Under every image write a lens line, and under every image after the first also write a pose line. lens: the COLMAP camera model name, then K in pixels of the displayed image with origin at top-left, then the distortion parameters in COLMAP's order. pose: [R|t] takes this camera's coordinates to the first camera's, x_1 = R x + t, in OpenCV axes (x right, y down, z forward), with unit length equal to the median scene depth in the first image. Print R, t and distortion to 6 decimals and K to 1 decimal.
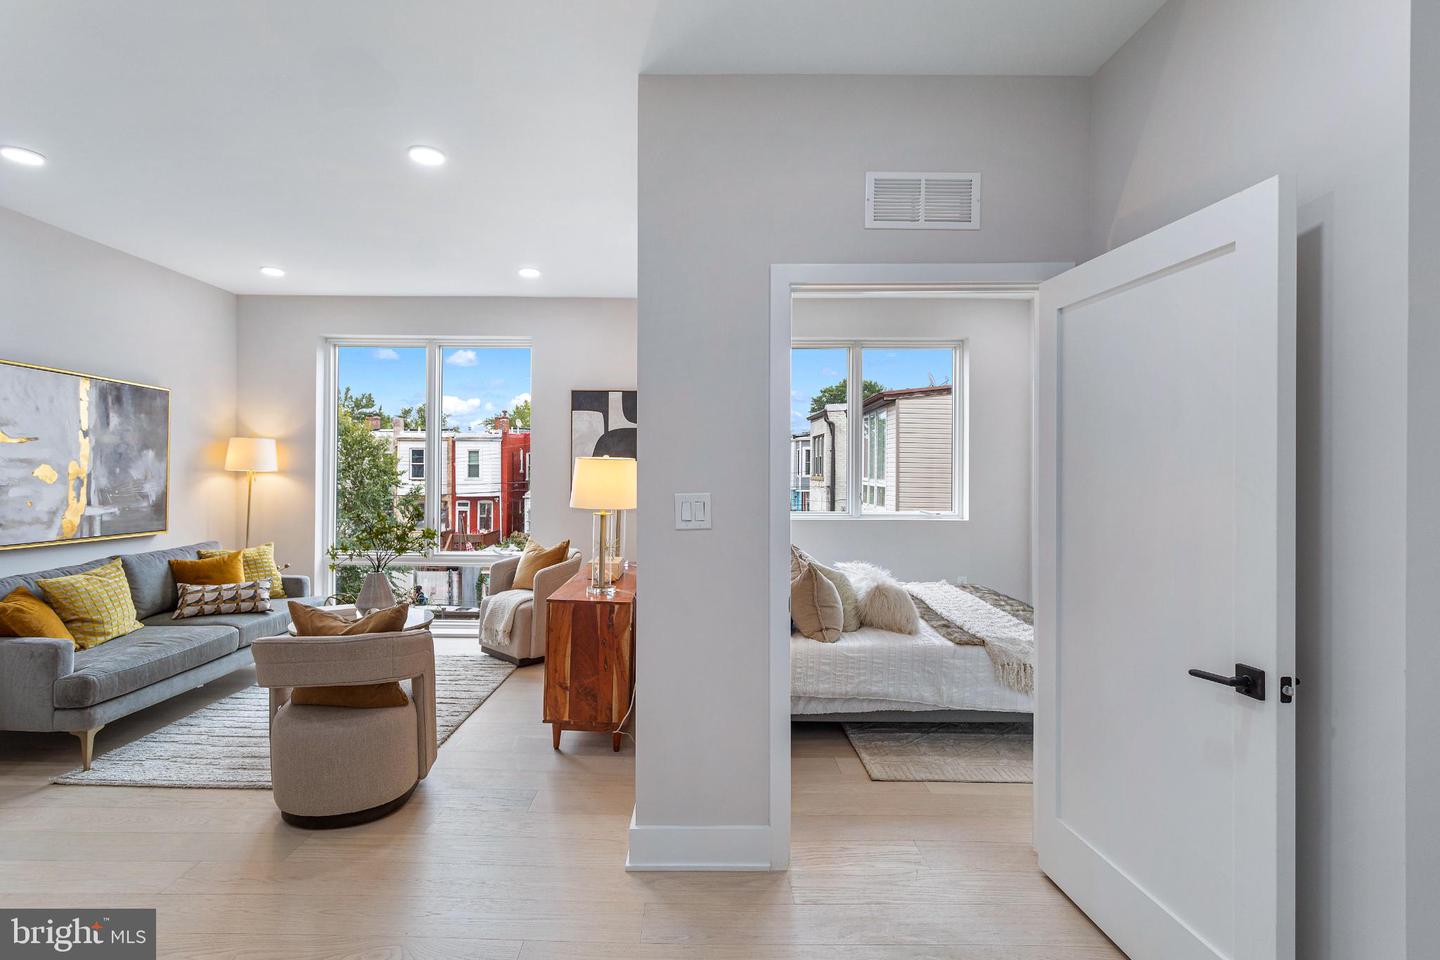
lens RADIAL K [[693.7, 0, 696.1], [0, 693.7, 469.2], [0, 0, 1]] dist [-0.002864, 0.000754]
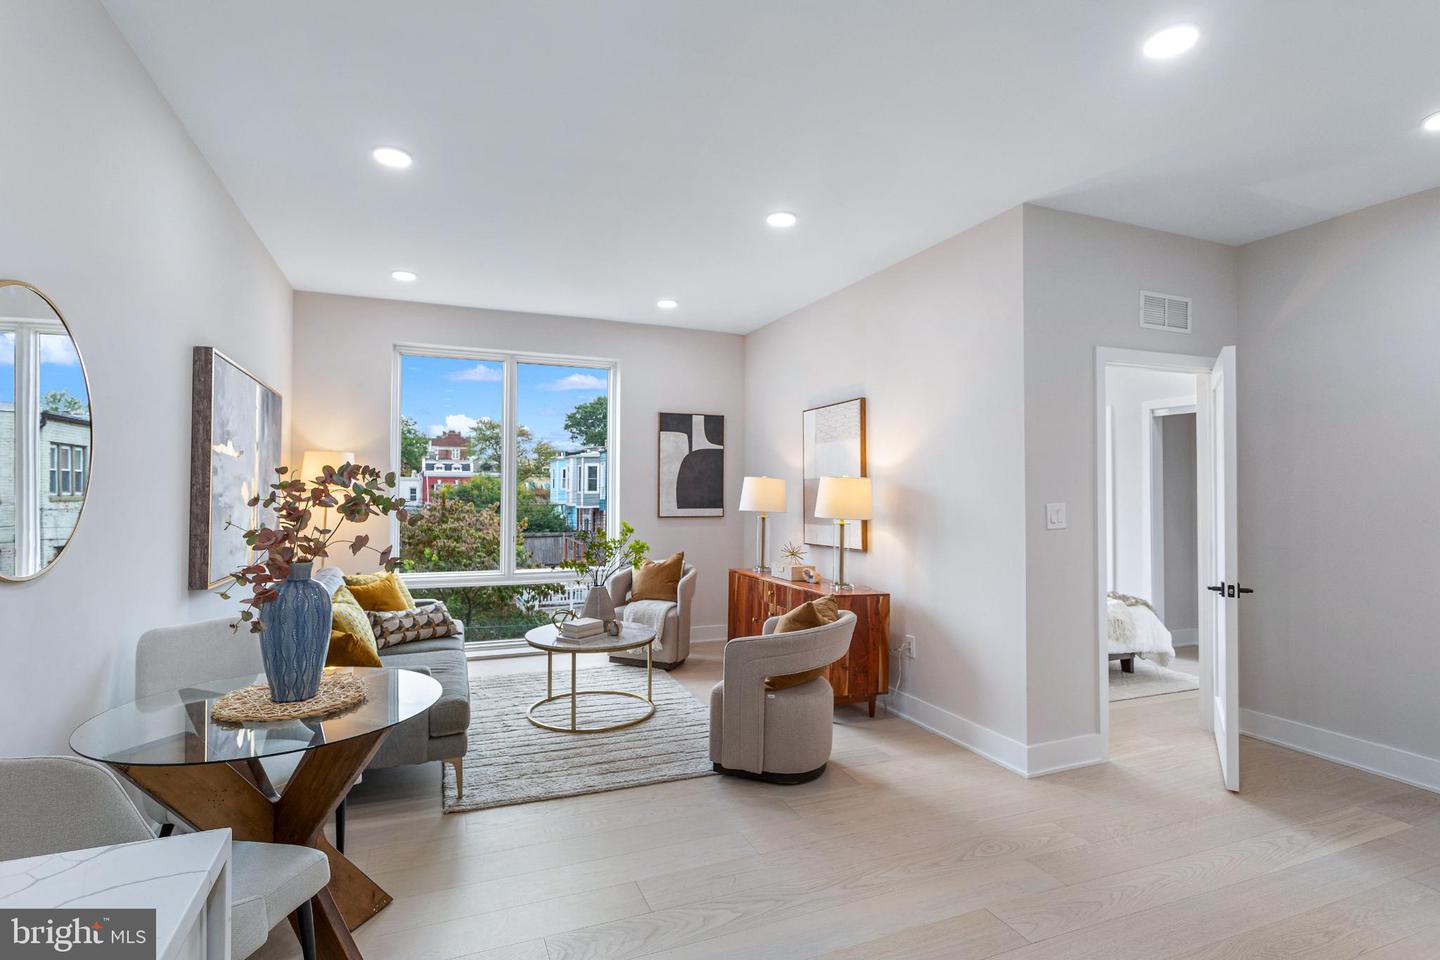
lens RADIAL K [[696.4, 0, 708.9], [0, 696.4, 477.4], [0, 0, 1]] dist [-0.000087, 0.000280]
pose [[0.926830, 0.004231, 0.375458, -0.660189], [0.000044, 0.999935, -0.011379, -0.001977], [-0.375481, 0.010563, 0.926770, -0.028150]]
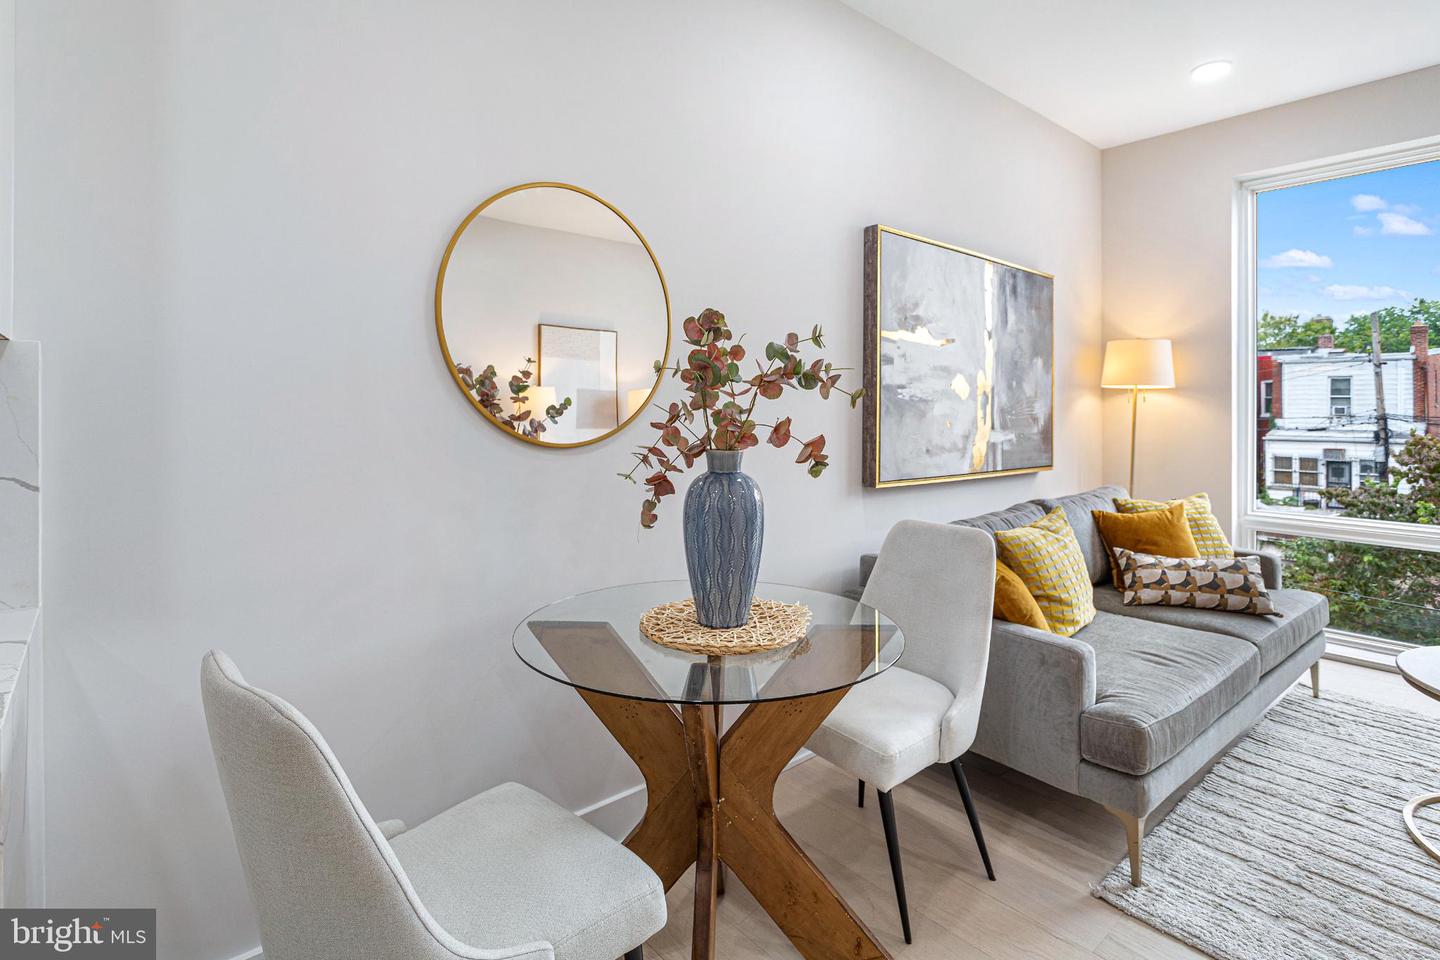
lens RADIAL K [[720.8, 0, 719.4], [0, 720.8, 406.3], [0, 0, 1]] dist [0.001801, 0.001779]
pose [[0.659545, -0.005949, -0.751642, -0.467200], [0.006403, 0.999977, -0.002297, 0.026309], [0.751638, -0.003298, 0.659567, 0.246360]]
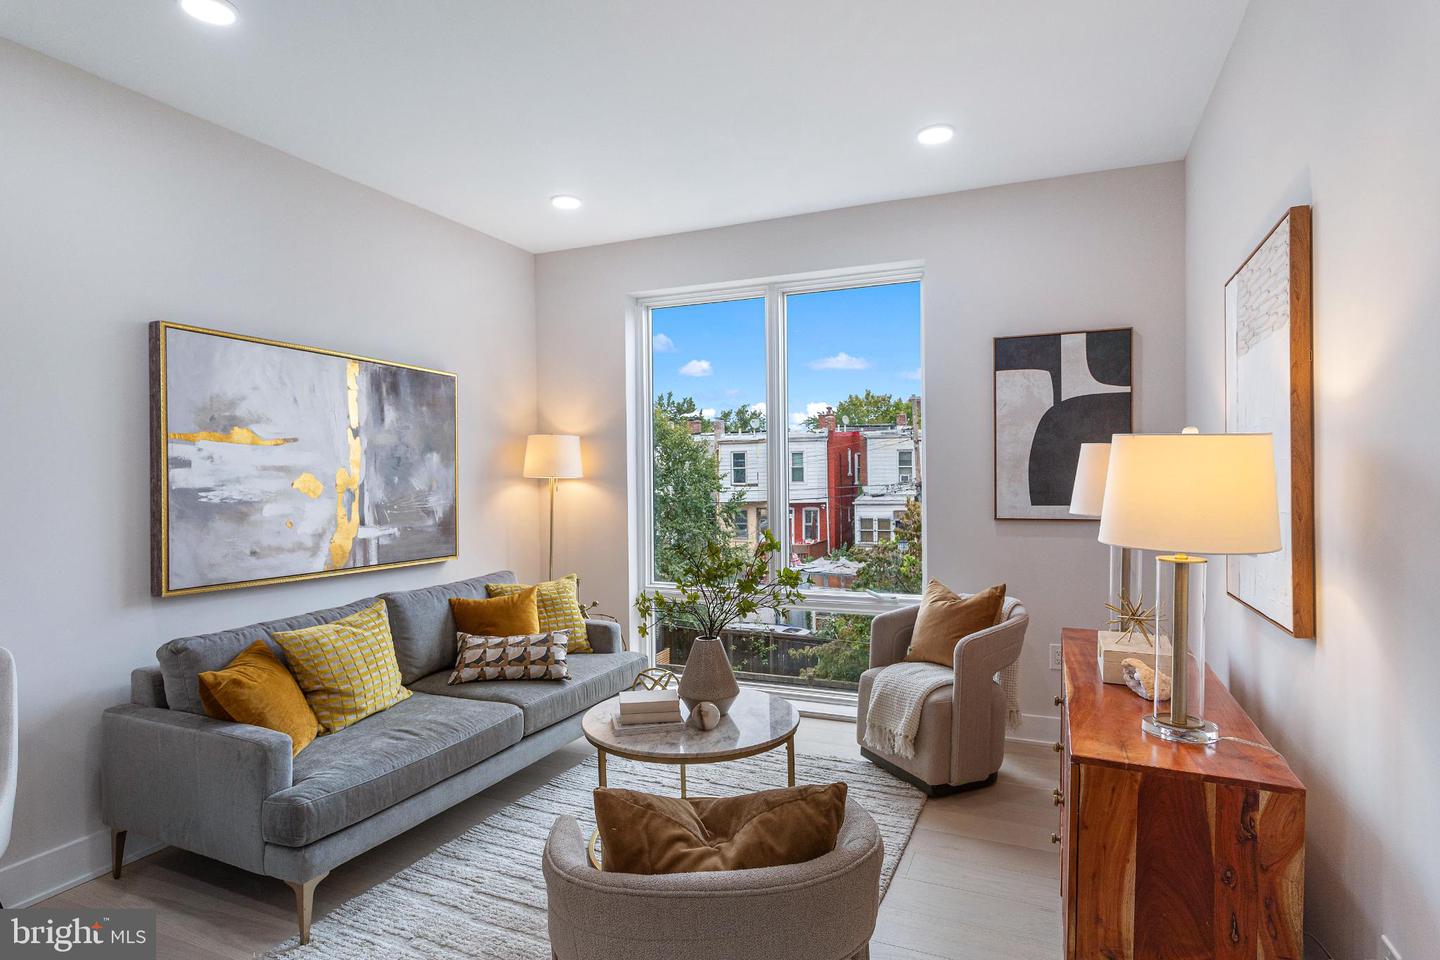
lens RADIAL K [[776.4, 0, 729.5], [0, 776.4, 487.6], [0, 0, 1]] dist [-0.003371, -0.000906]
pose [[0.923388, -0.012767, -0.383655, -0.164794], [0.020733, 0.999647, 0.016634, 0.004372], [0.383307, -0.023314, 0.923327, 0.352178]]
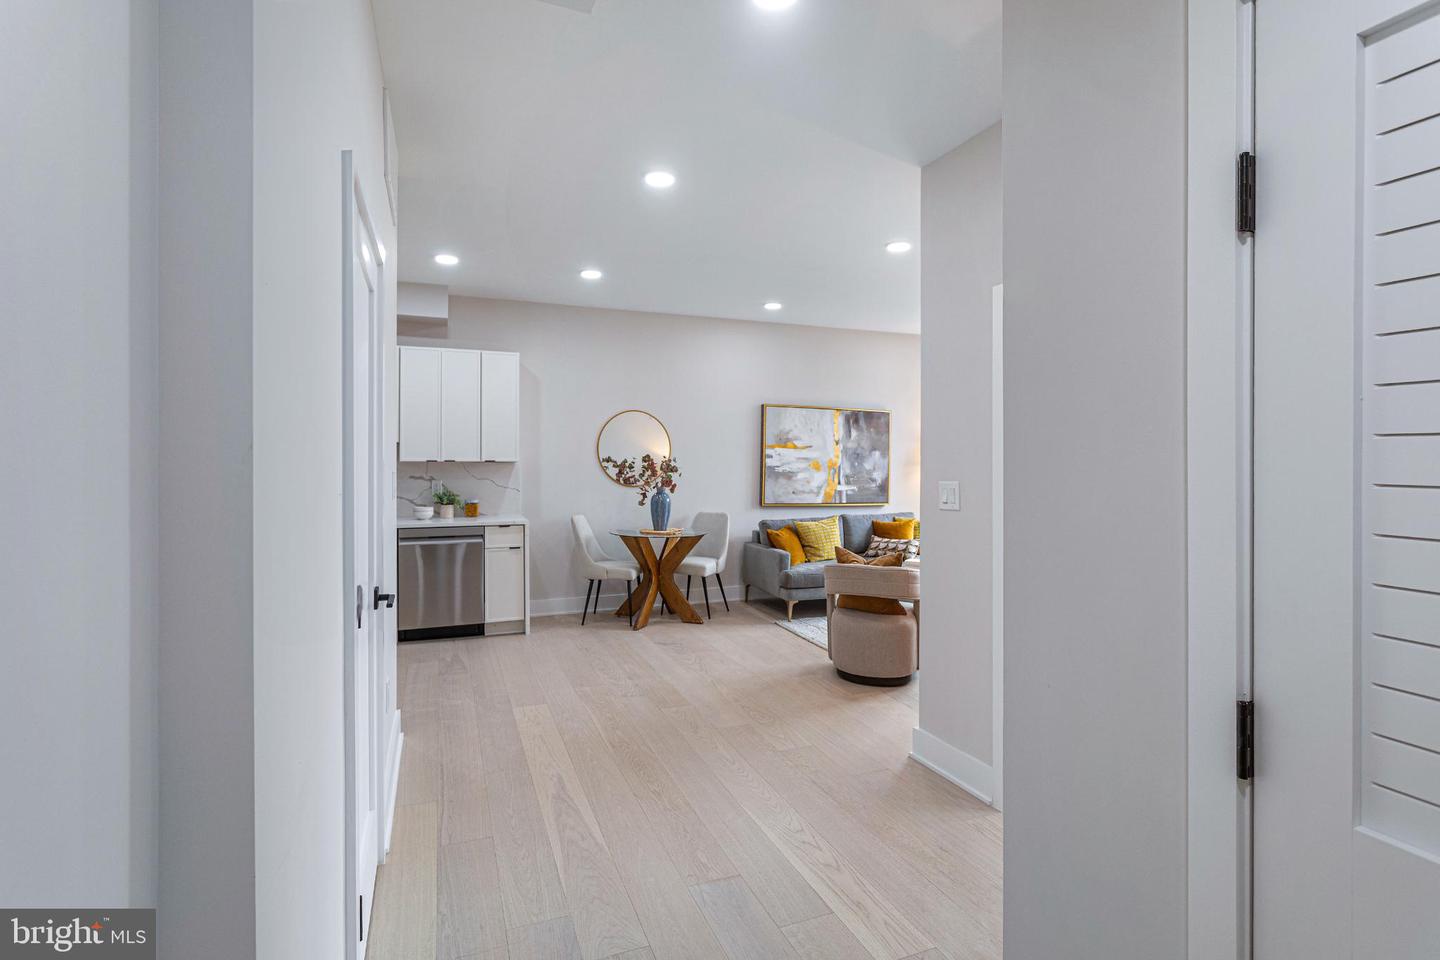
lens RADIAL K [[677.6, 0, 707.3], [0, 677.6, 463.0], [0, 0, 1]] dist [-0.013388, 0.000105]
pose [[0.374131, -0.001022, -0.927375, 0.537627], [0.000419, 0.999999, -0.000933, 0.000907], [0.927376, -0.000040, 0.374131, 0.070481]]
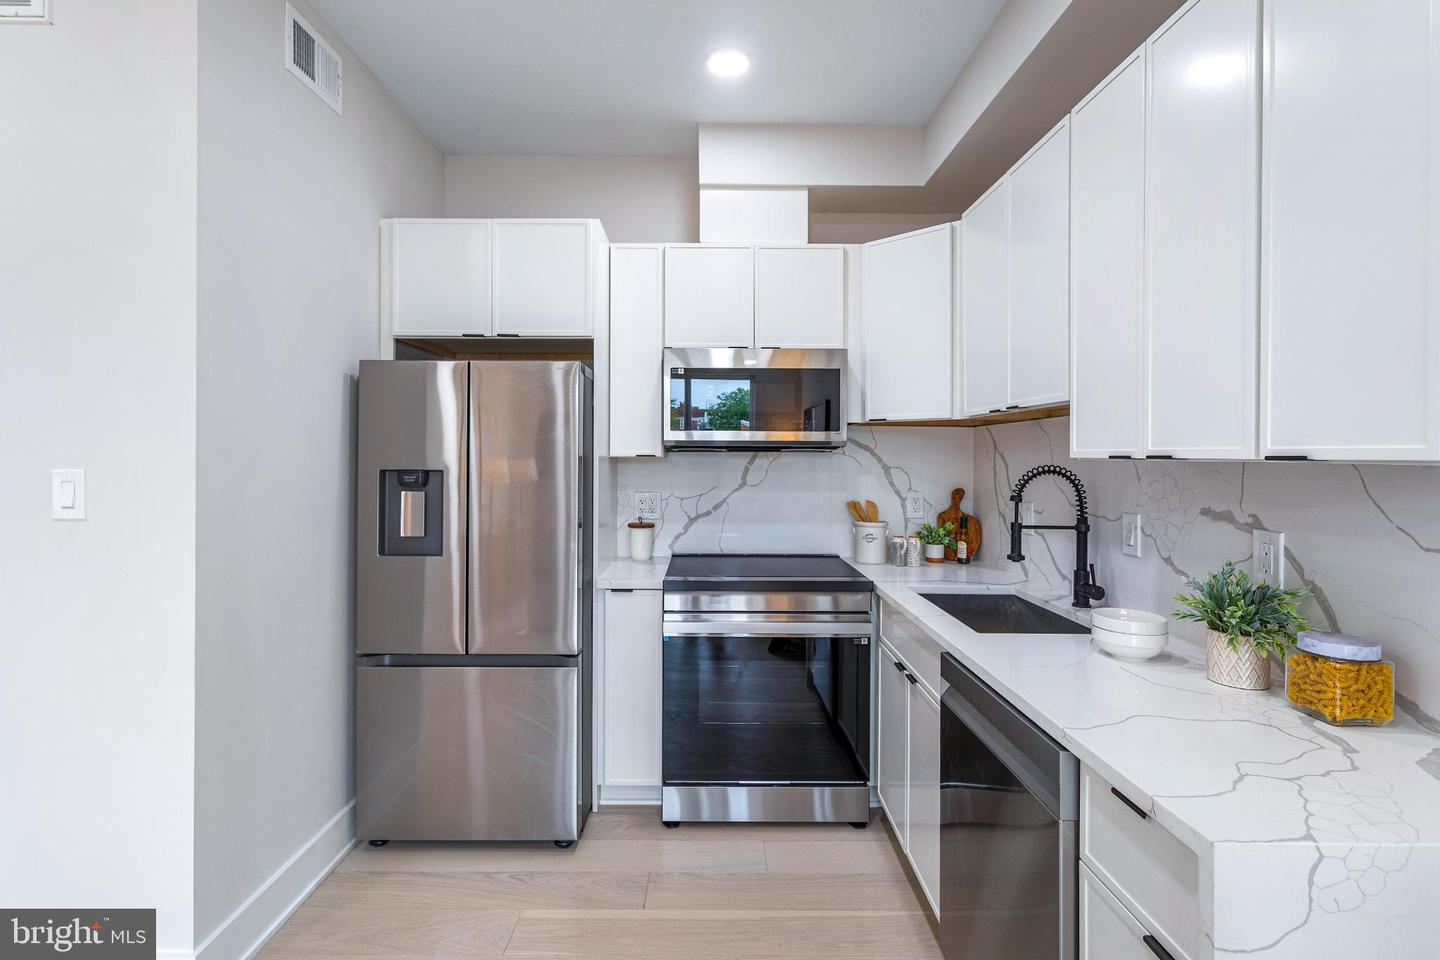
lens RADIAL K [[684.1, 0, 711.3], [0, 684.1, 454.5], [0, 0, 1]] dist [-0.000140, 0.000375]
pose [[-0.999977, -0.006638, 0.001707, -0.574613], [-0.006644, 0.999971, -0.003822, -0.002799], [-0.001681, -0.003833, -0.999991, 0.416231]]
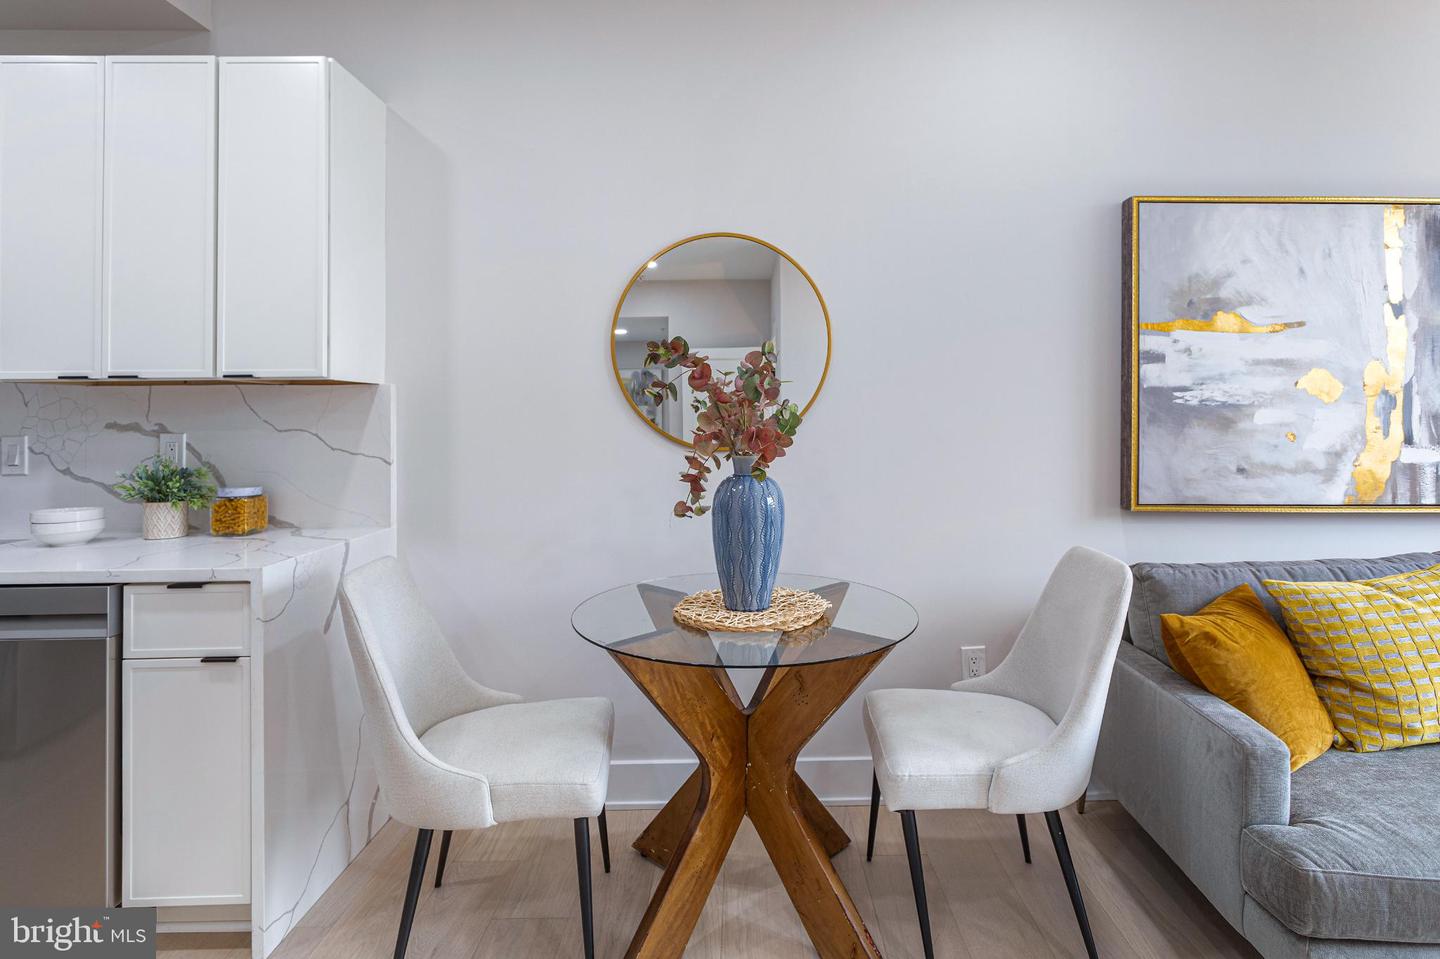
lens RADIAL K [[727.2, 0, 748.9], [0, 727.2, 410.1], [0, 0, 1]] dist [0.004028, -0.000348]
pose [[0.015964, -0.016919, -0.999729, -0.323010], [0.011416, 0.999795, -0.016738, 0.028866], [0.999807, -0.011145, 0.016154, 0.478641]]
